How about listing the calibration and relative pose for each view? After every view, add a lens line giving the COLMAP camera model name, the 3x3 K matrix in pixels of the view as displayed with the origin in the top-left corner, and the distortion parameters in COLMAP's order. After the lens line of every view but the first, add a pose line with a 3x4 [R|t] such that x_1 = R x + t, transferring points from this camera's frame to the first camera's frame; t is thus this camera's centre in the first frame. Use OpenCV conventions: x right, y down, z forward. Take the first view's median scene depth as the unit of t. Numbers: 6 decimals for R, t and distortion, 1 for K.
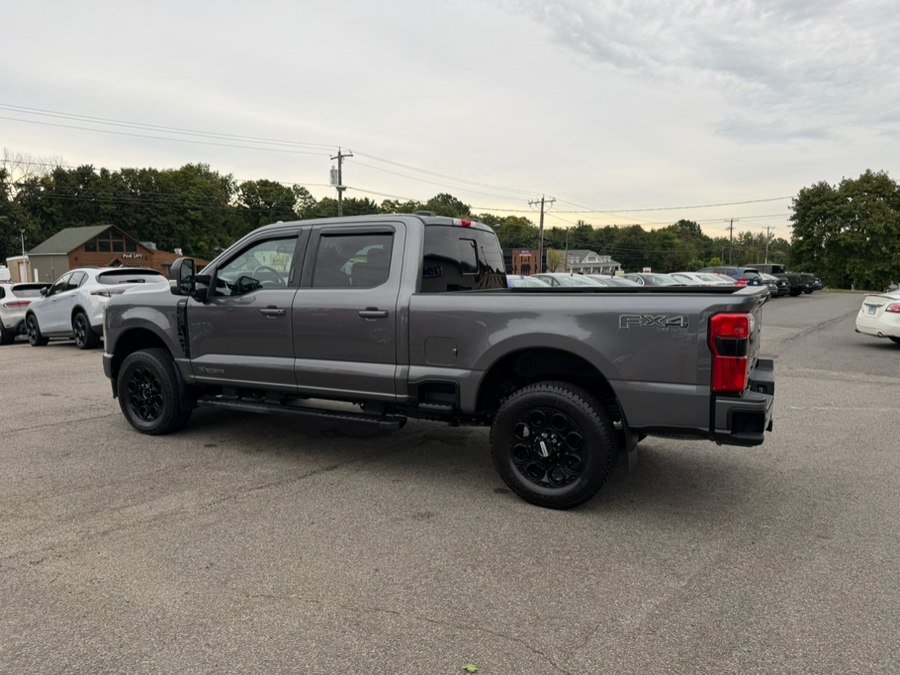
lens RADIAL K [[631.3, 0, 445.6], [0, 631.3, 345.9], [0, 0, 1]] dist [0.043199, -0.056460]
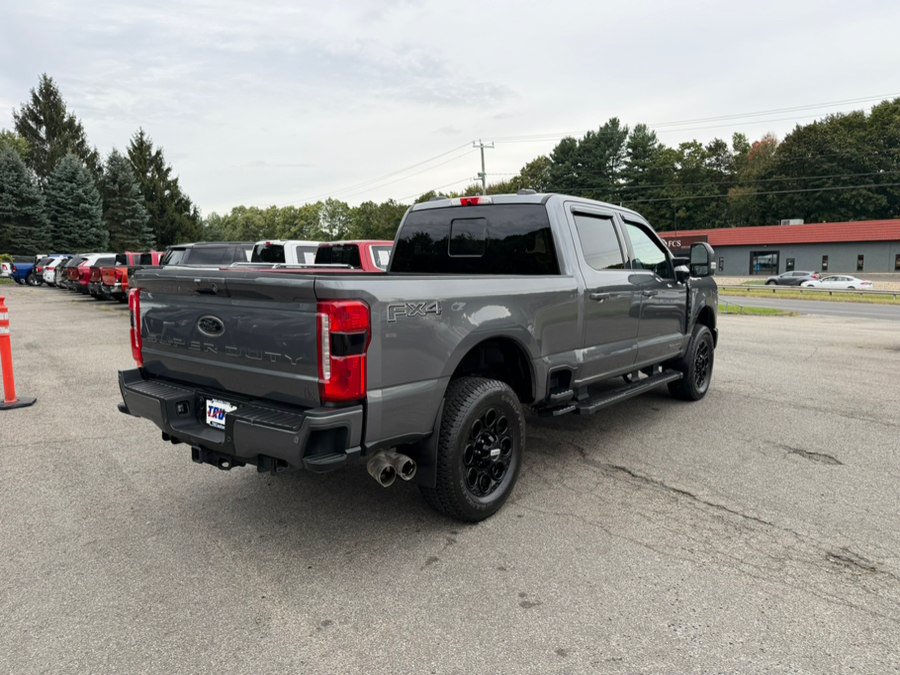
lens RADIAL K [[631.3, 0, 452.1], [0, 631.3, 347.2], [0, 0, 1]] dist [0.043199, -0.056460]
pose [[-0.167947, 0.136254, -0.976334, 0.951709], [-0.126857, 0.979180, 0.158472, -0.125939], [0.977600, 0.150470, -0.147166, 1.122541]]
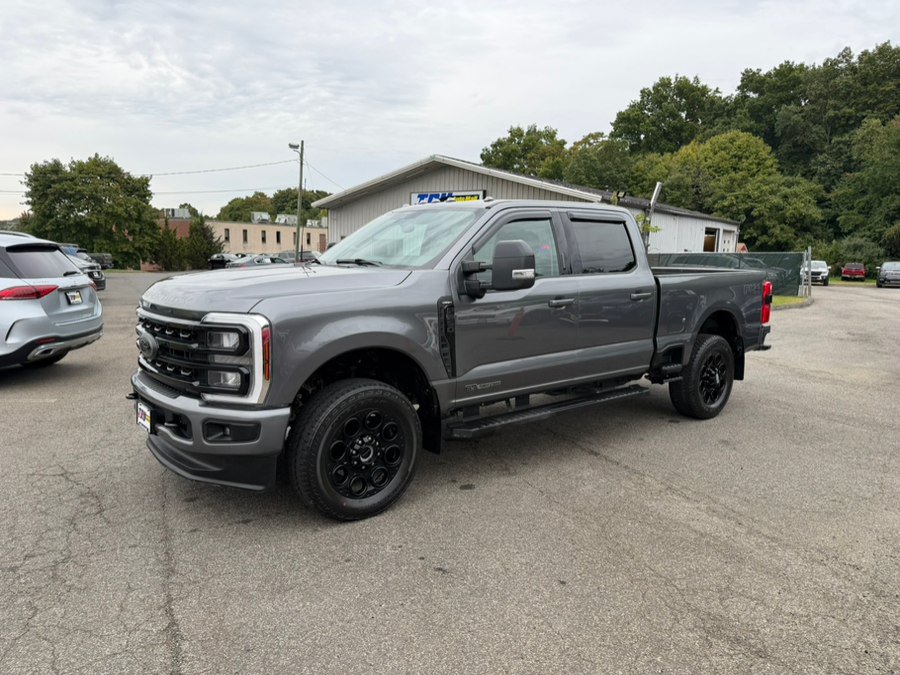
lens RADIAL K [[631.3, 0, 452.3], [0, 631.3, 342.4], [0, 0, 1]] dist [0.043199, -0.056460]
pose [[0.374345, -0.119267, 0.919588, -1.109146], [0.094801, 0.991420, 0.089992, -0.088010], [-0.922431, 0.053490, 0.382439, 0.764098]]
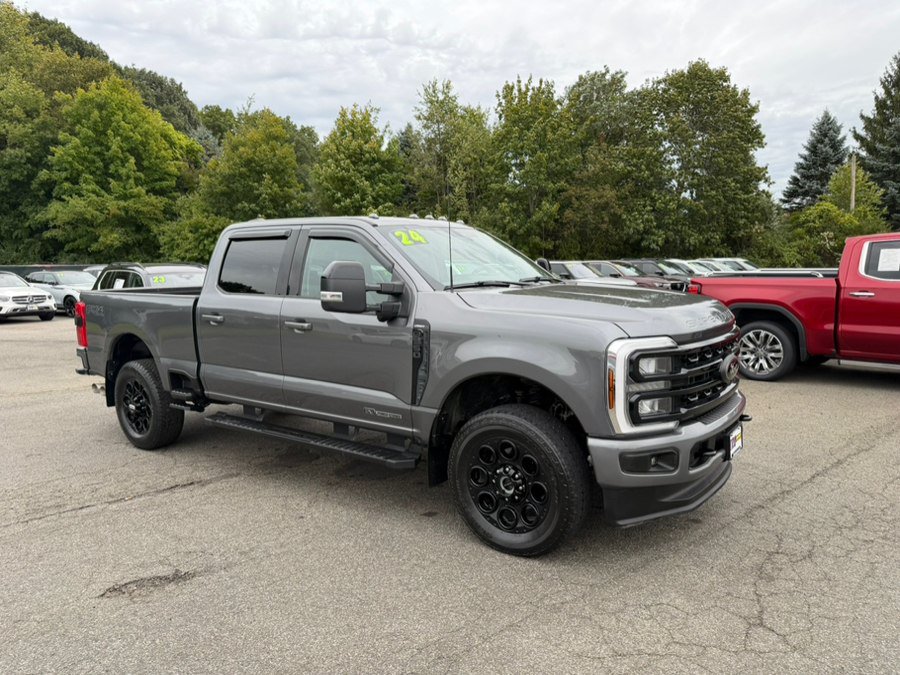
lens RADIAL K [[631.3, 0, 440.8], [0, 631.3, 335.5], [0, 0, 1]] dist [0.043199, -0.056460]
pose [[-0.987958, 0.012714, 0.154202, -0.396850], [0.048792, 0.971368, 0.232517, -0.257584], [-0.146830, 0.237241, -0.960290, 2.021465]]
